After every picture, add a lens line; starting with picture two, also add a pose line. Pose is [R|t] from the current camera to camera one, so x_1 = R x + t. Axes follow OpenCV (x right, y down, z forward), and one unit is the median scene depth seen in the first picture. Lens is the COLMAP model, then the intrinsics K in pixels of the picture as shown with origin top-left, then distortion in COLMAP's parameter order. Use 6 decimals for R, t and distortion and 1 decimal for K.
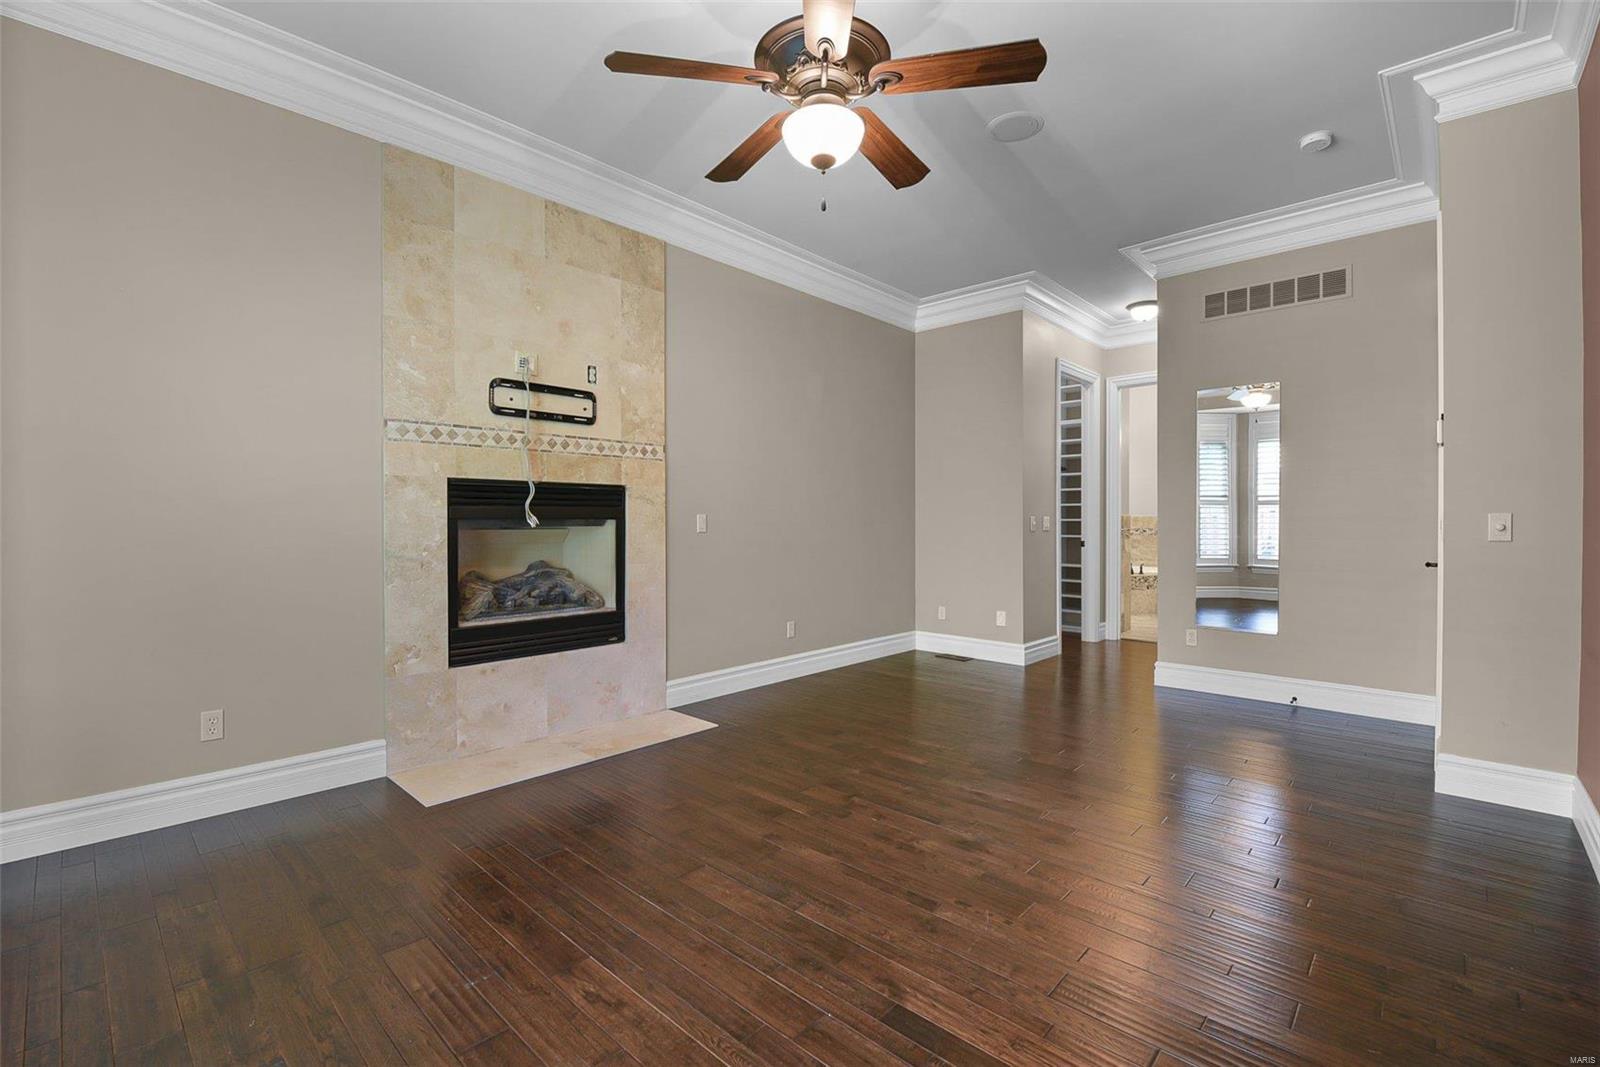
lens RADIAL K [[698.6, 0, 770.9], [0, 698.6, 532.9], [0, 0, 1]] dist [-0.003704, -0.007714]
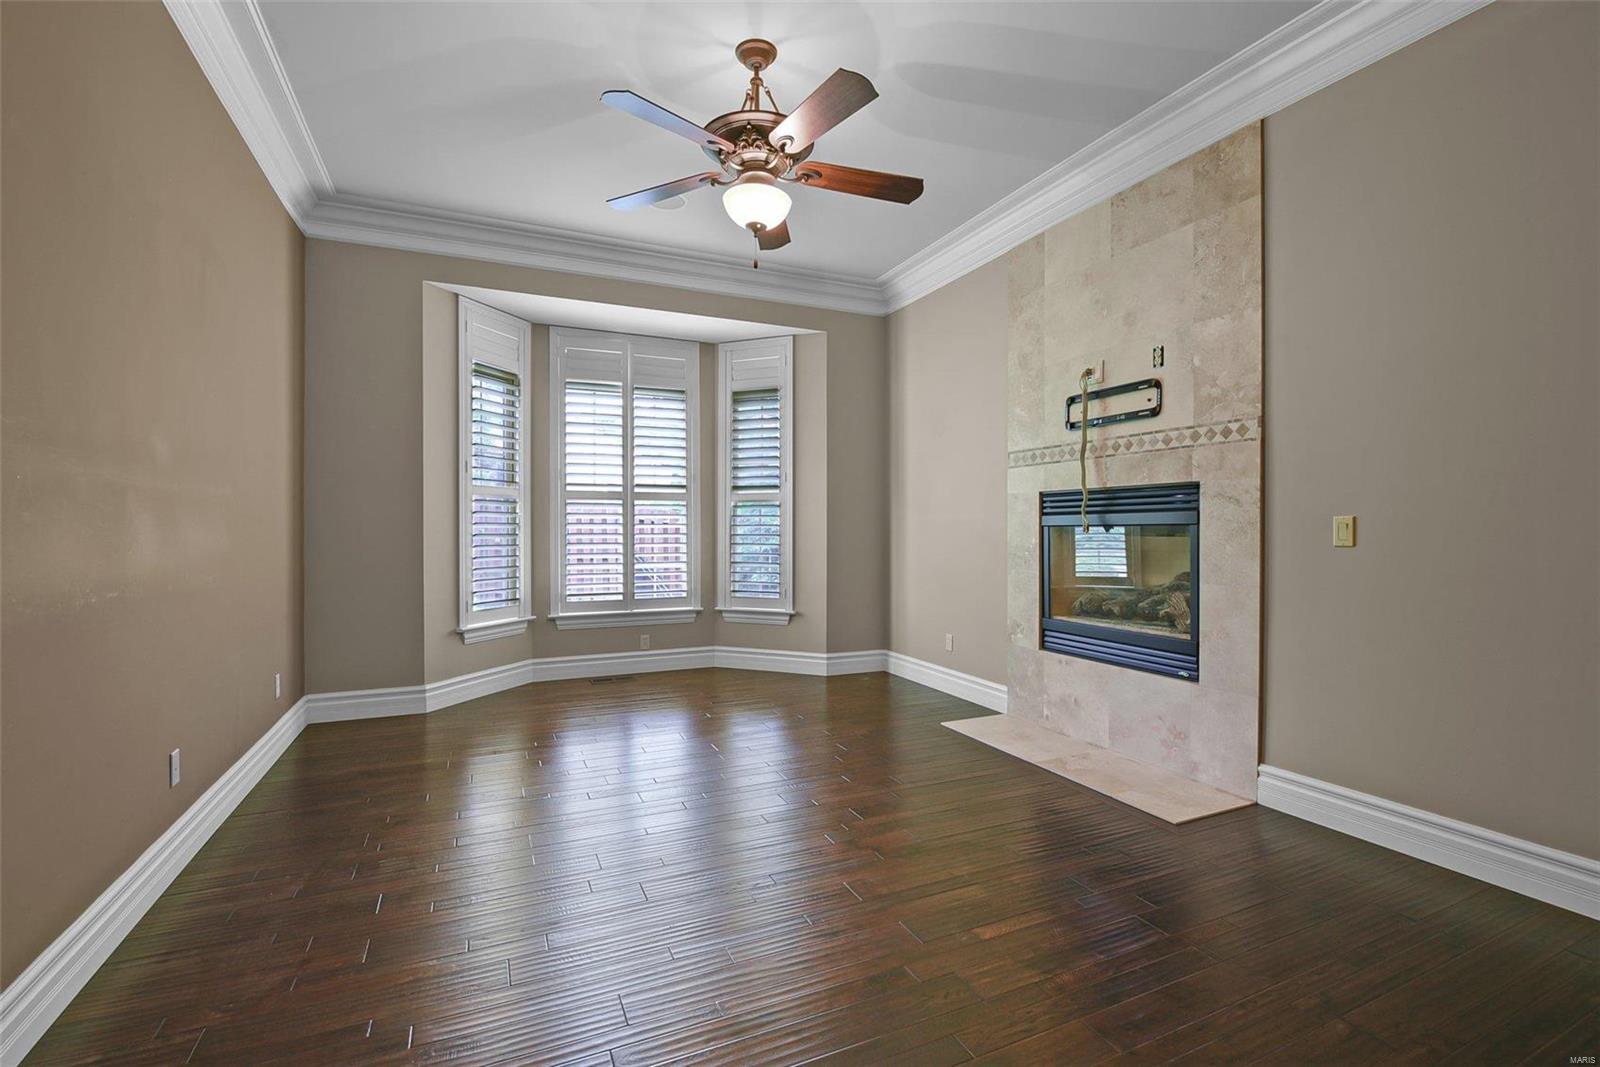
lens RADIAL K [[698.6, 0, 812.0], [0, 698.6, 533.2], [0, 0, 1]] dist [-0.003704, -0.007714]
pose [[-0.350731, 0.008035, -0.936442, 0.698650], [-0.013763, 0.999811, 0.013733, -0.016060], [0.936375, 0.017705, -0.350554, 0.906942]]
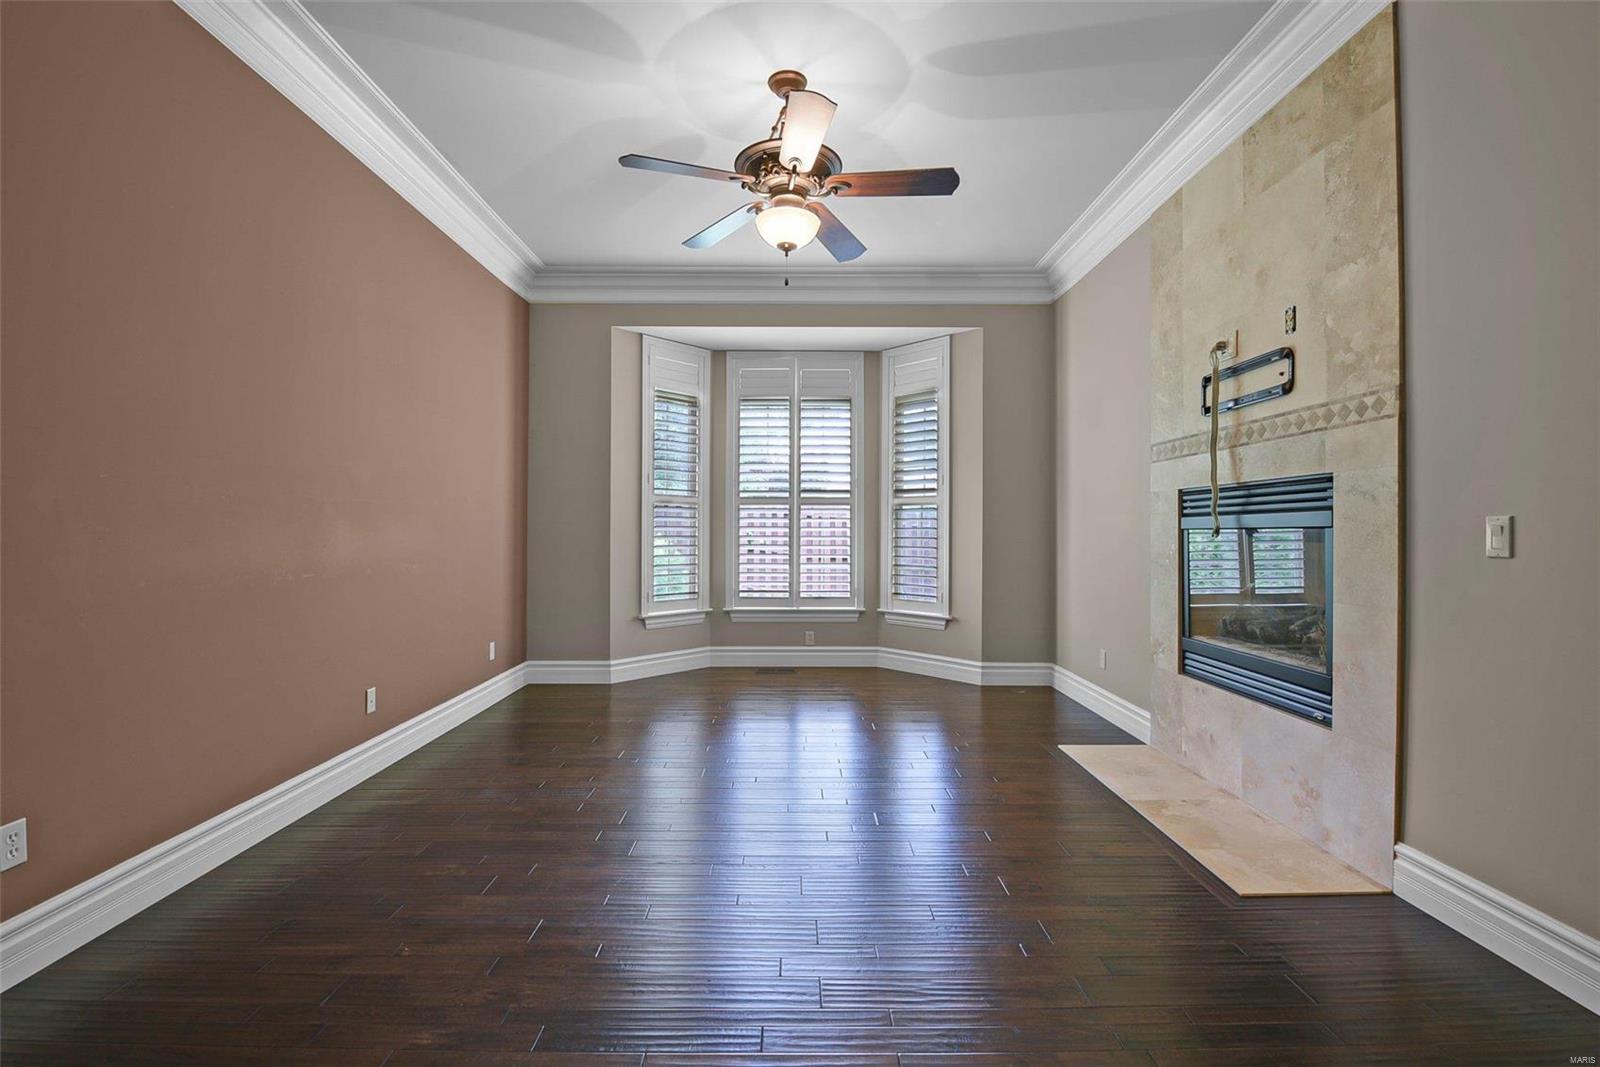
lens RADIAL K [[698.6, 0, 809.5], [0, 698.6, 529.6], [0, 0, 1]] dist [-0.003704, -0.007714]
pose [[-0.698518, -0.002031, -0.715589, 0.572883], [-0.012332, 0.999882, 0.009199, -0.019233], [0.715486, 0.015251, -0.698461, 1.145518]]
